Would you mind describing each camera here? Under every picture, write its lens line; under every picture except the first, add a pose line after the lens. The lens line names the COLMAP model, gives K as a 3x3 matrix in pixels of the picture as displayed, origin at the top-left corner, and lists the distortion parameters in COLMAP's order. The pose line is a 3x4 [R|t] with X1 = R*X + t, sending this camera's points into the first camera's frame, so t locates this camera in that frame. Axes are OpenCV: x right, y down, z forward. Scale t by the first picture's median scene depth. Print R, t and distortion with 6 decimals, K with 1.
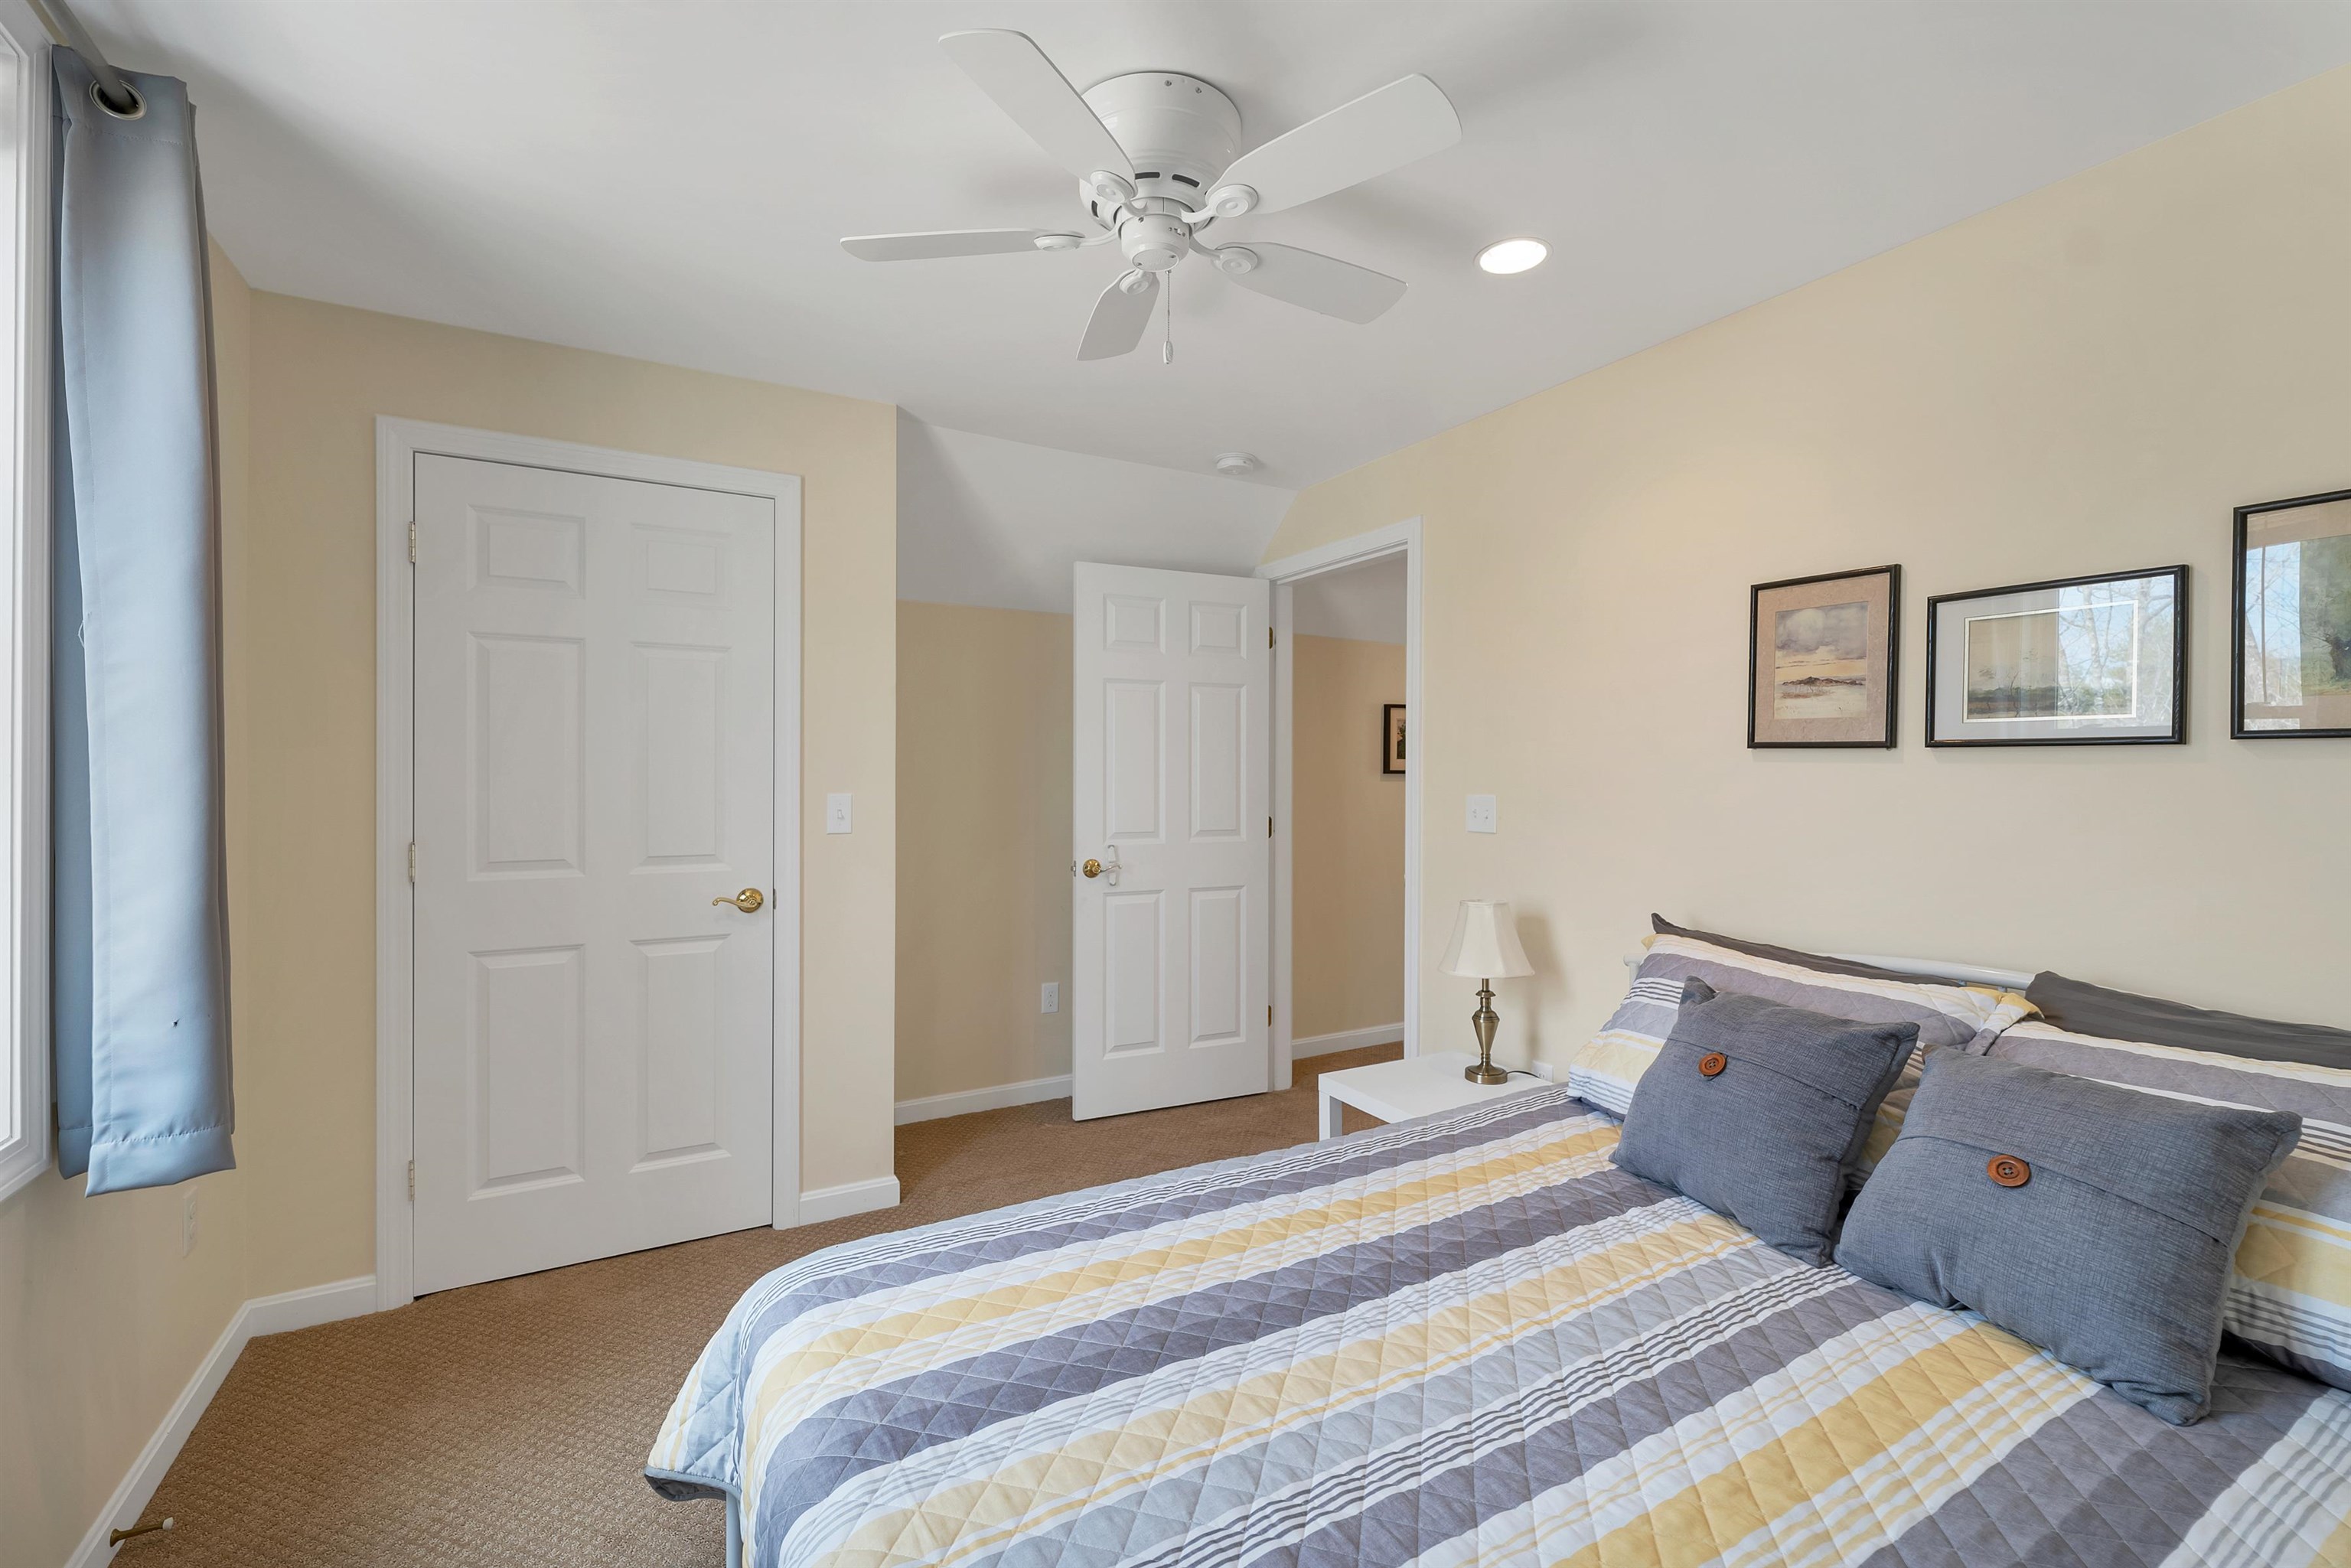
lens RADIAL K [[984.0, 0, 1167.8], [0, 984.0, 778.2], [0, 0, 1]] dist [-0.000037, -0.000574]
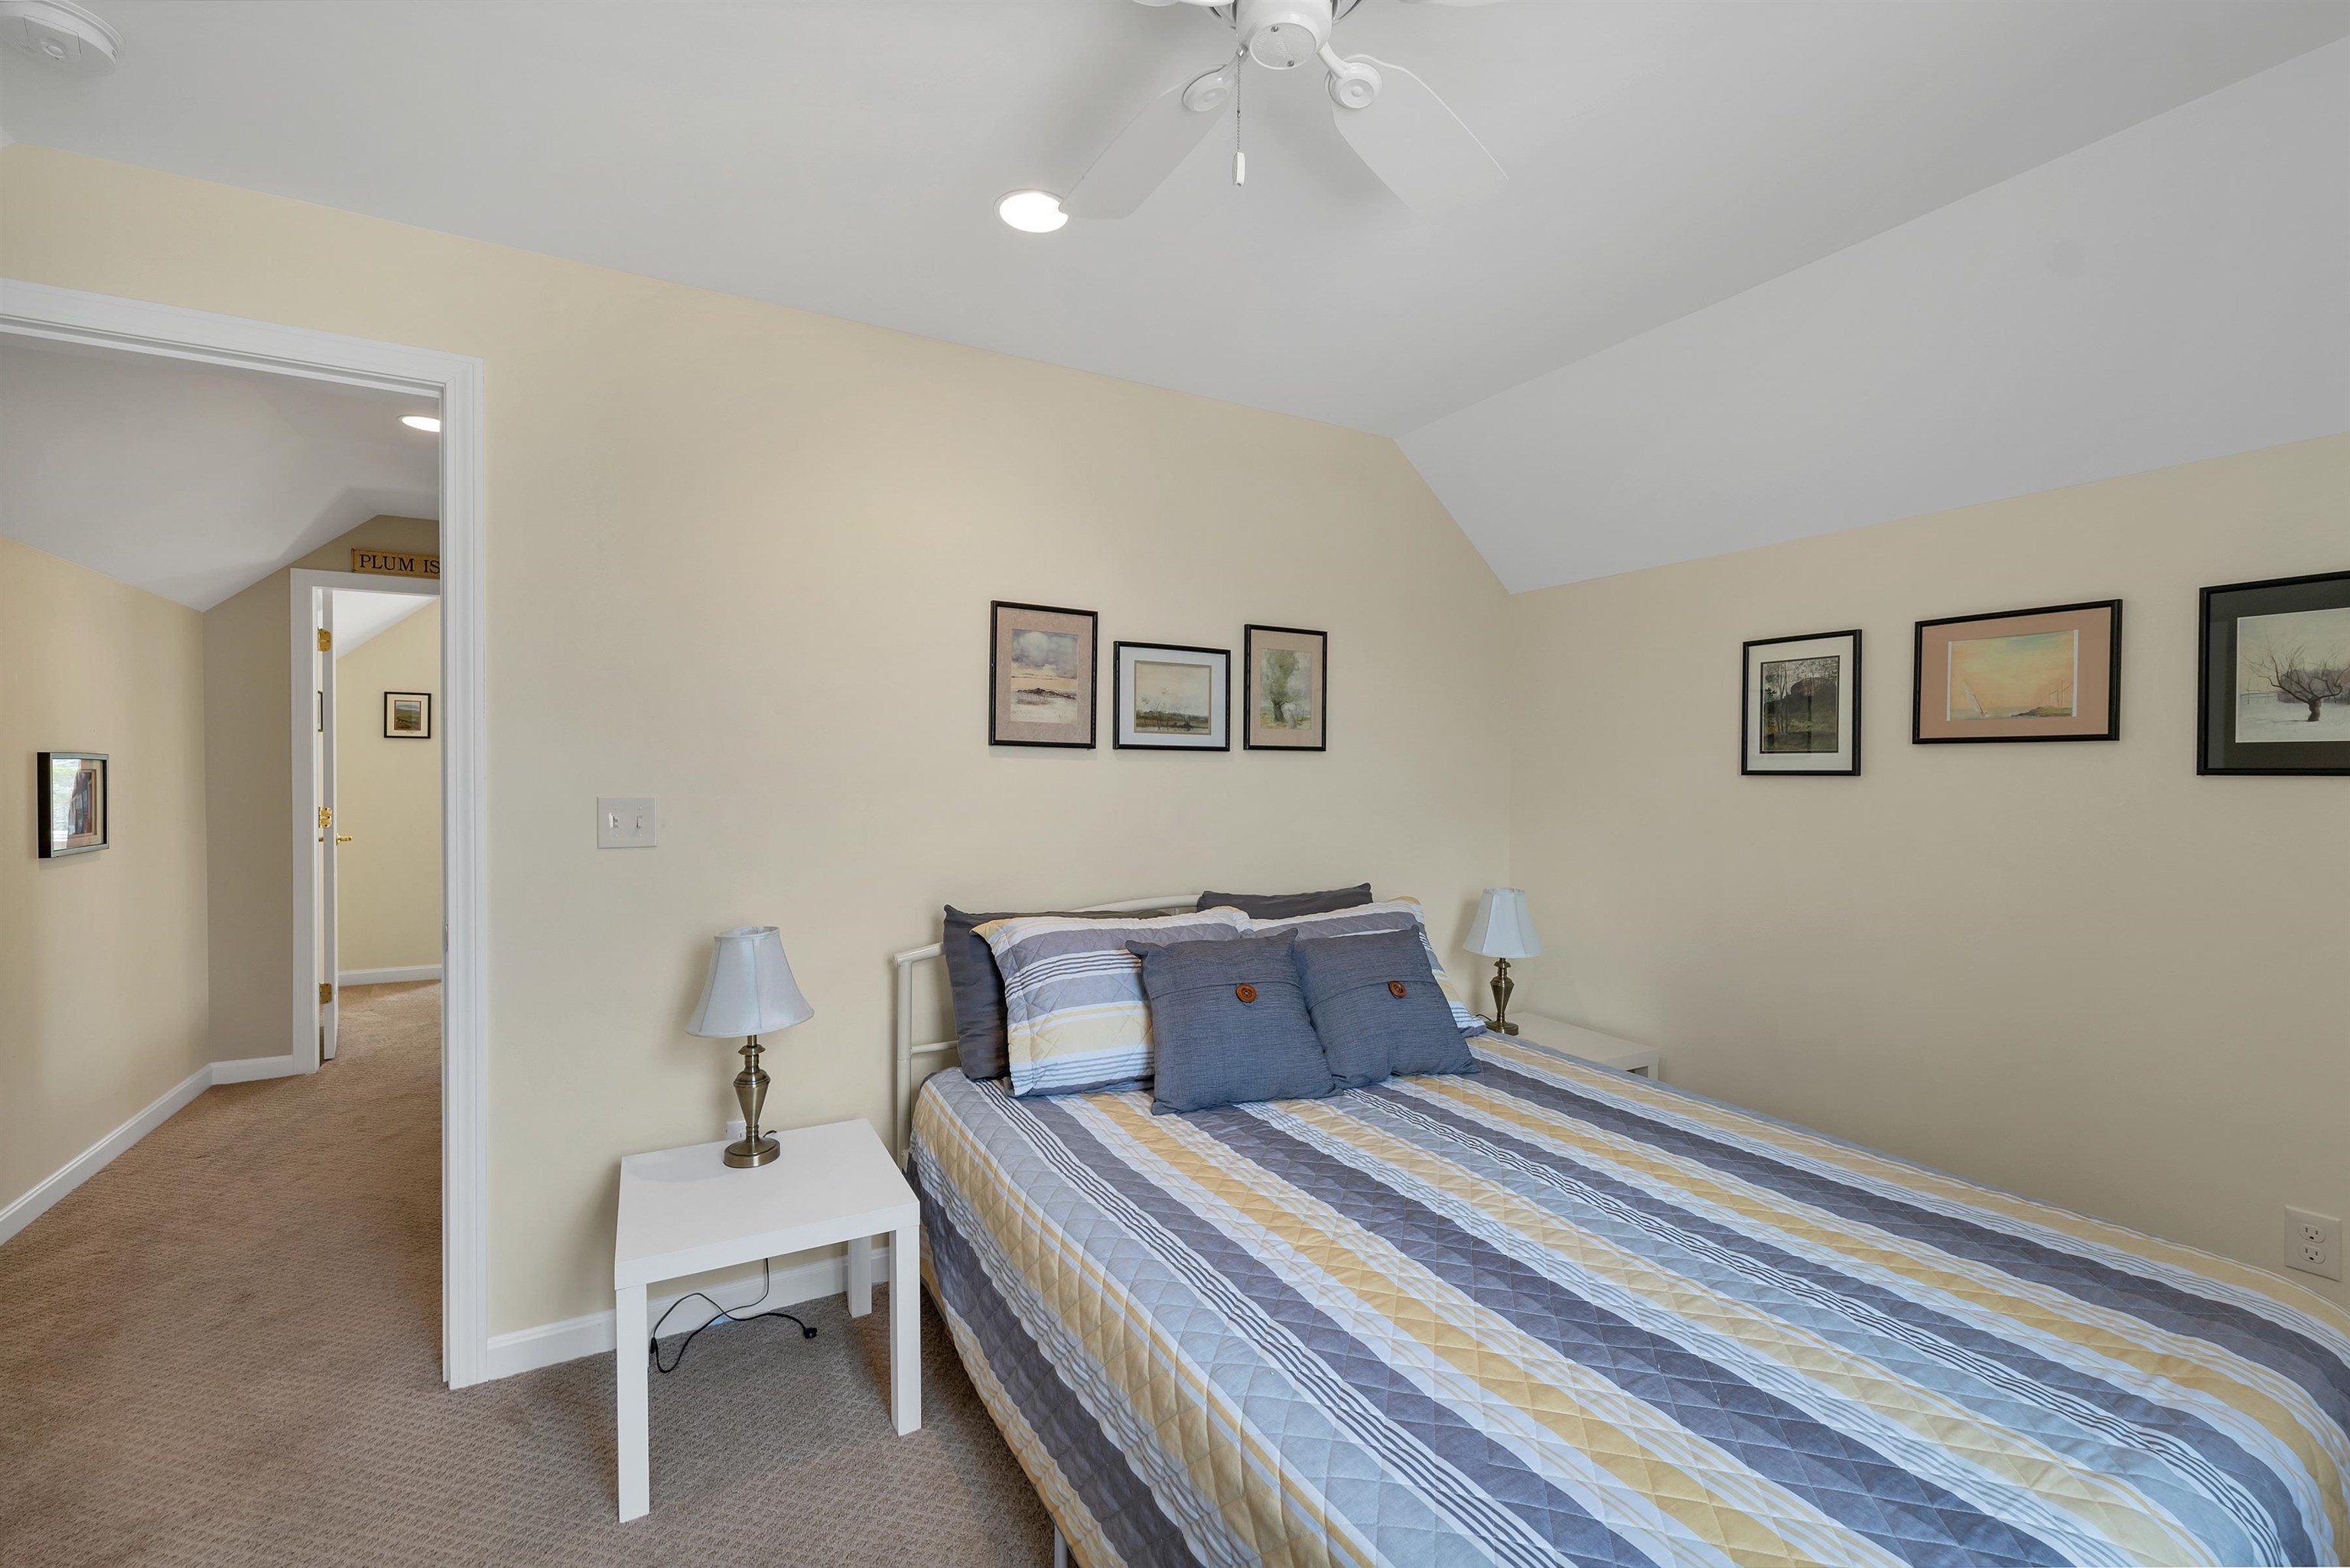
lens RADIAL K [[983.5, 0, 1190.3], [0, 983.5, 776.5], [0, 0, 1]] dist [-0.000037, -0.000574]
pose [[0.010087, -0.009181, 0.999907, -0.579709], [0.001062, 0.999957, 0.009171, -0.005233], [-0.999949, 0.000969, 0.010096, 0.833322]]
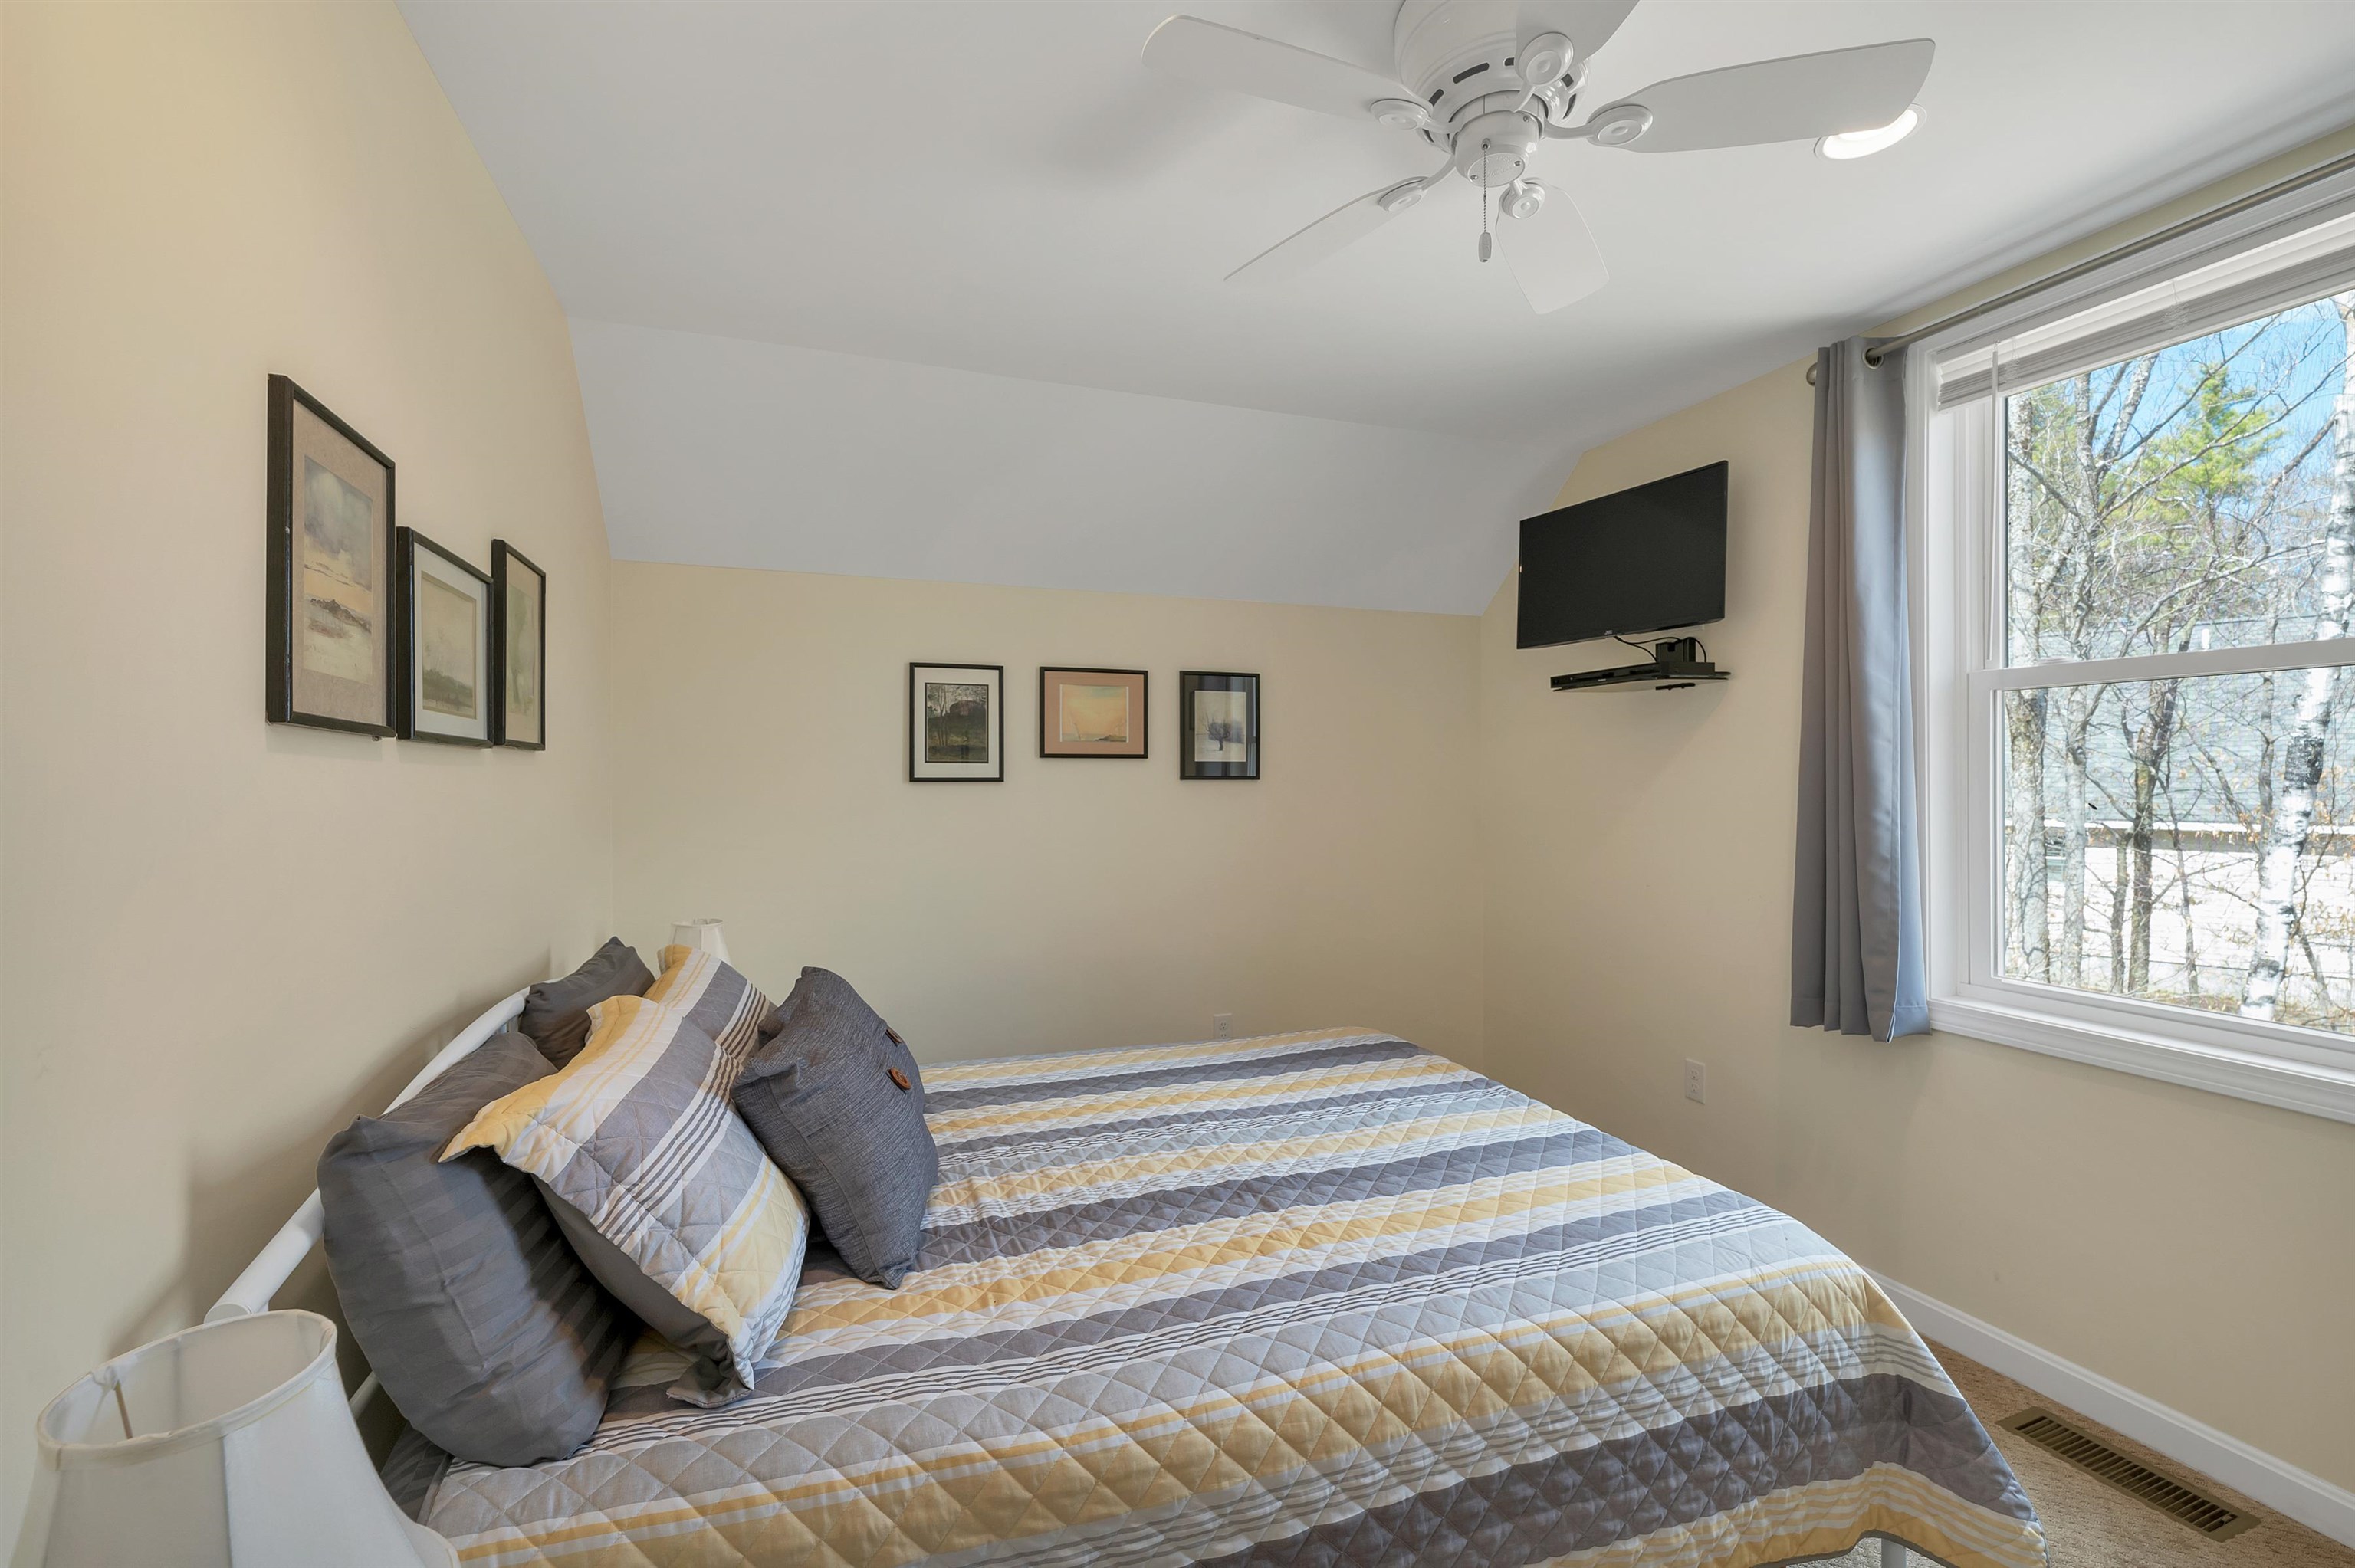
lens RADIAL K [[985.5, 0, 1198.6], [0, 985.5, 789.5], [0, 0, 1]] dist [-0.000037, -0.000574]
pose [[-0.982023, -0.004485, 0.188710, 0.084264], [-0.001395, 0.999863, 0.016505, -0.008267], [-0.188758, 0.015945, -0.981894, 1.503858]]
